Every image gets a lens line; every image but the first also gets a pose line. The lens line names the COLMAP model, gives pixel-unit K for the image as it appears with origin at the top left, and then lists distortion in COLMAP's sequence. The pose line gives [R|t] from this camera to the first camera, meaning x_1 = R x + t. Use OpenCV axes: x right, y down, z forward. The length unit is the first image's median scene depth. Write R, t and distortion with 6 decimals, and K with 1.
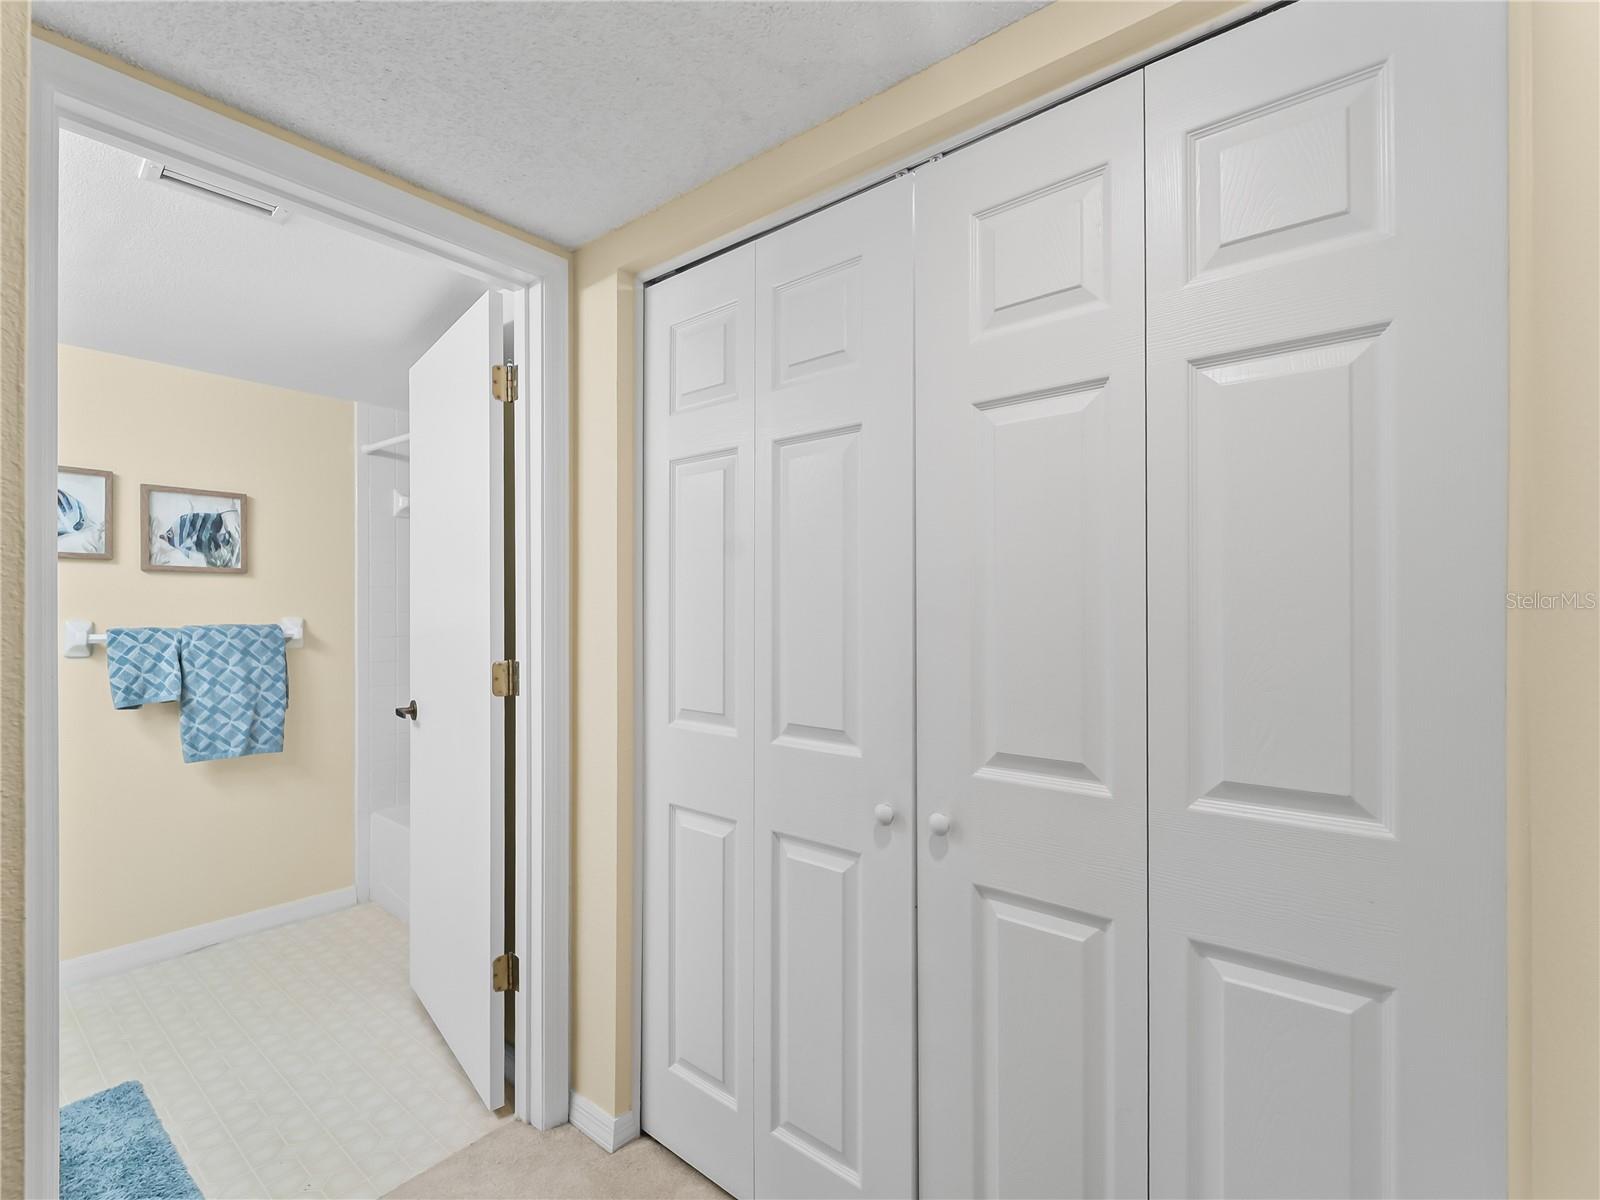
lens RADIAL K [[726.8, 0, 804.4], [0, 726.8, 609.1], [0, 0, 1]] dist [-0.000628, -0.001447]
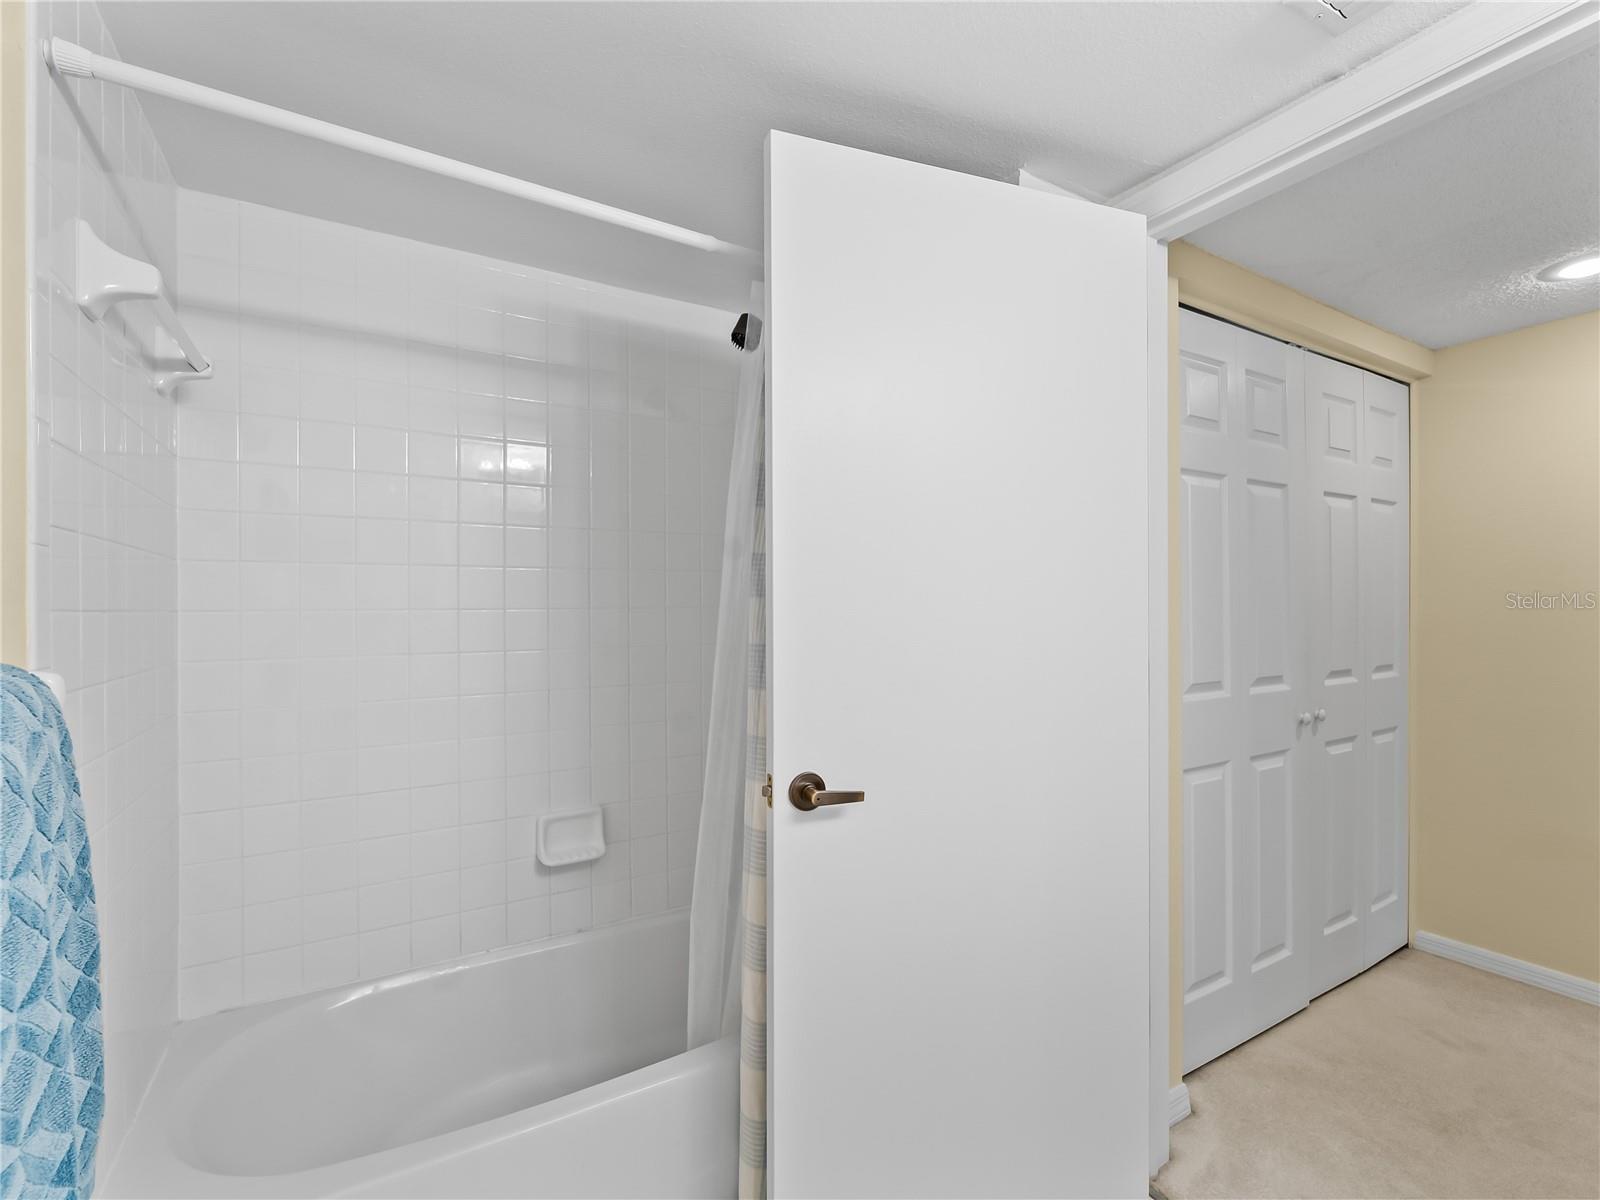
lens RADIAL K [[723.6, 0, 811.3], [0, 723.6, 603.9], [0, 0, 1]] dist [0.001371, -0.005173]
pose [[0.338237, 0.000626, 0.941061, -2.006803], [0.001883, 0.999997, -0.001342, 0.013981], [-0.941059, 0.002226, 0.338235, 1.619666]]
